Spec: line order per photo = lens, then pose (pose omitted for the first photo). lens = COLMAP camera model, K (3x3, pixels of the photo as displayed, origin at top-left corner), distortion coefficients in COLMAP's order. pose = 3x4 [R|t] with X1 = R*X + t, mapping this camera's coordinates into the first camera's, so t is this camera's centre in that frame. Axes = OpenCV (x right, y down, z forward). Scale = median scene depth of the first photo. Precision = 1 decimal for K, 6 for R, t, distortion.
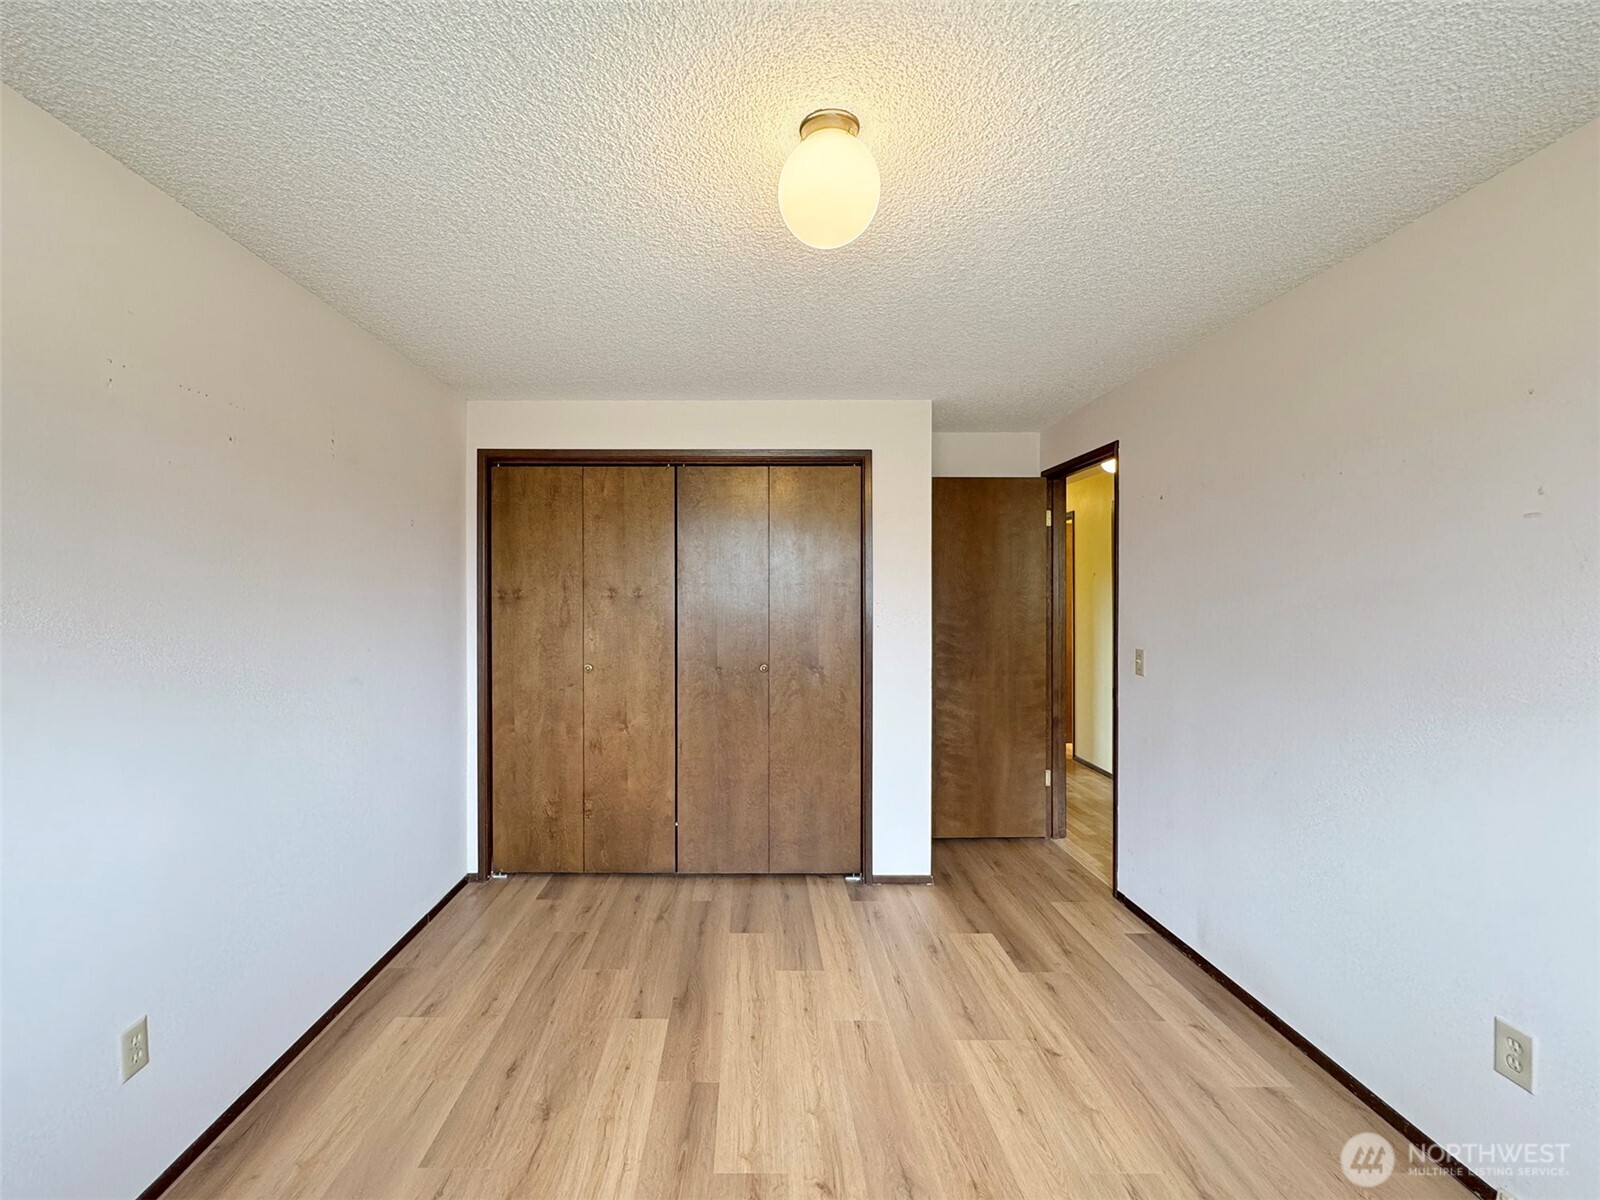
lens RADIAL K [[705.0, 0, 744.7], [0, 705.0, 589.8], [0, 0, 1]] dist [-0.001176, 0.000496]
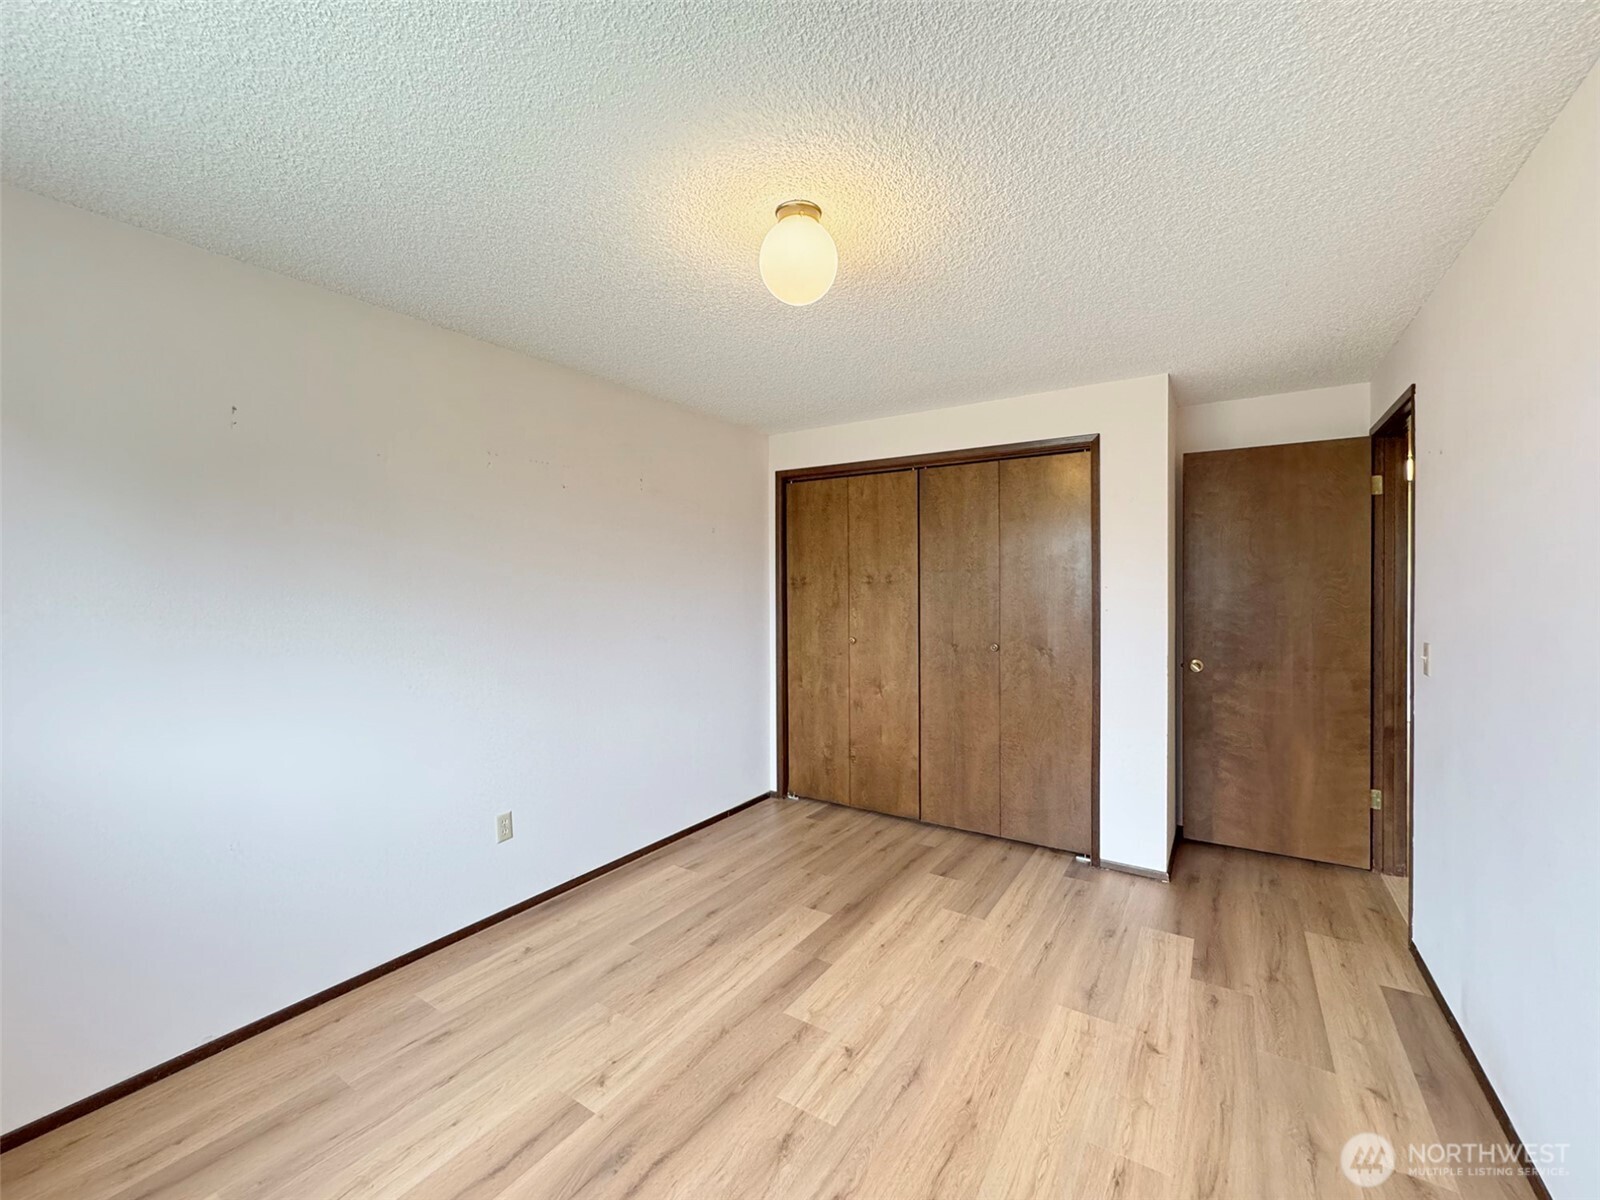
lens RADIAL K [[650.9, 0, 801.8], [0, 650.9, 585.9], [0, 0, 1]] dist [-0.000054, -0.000080]
pose [[0.843121, -0.003182, -0.537715, 0.317331], [0.007104, 0.999961, 0.005221, 0.009067], [0.537677, -0.008222, 0.843111, -0.003834]]
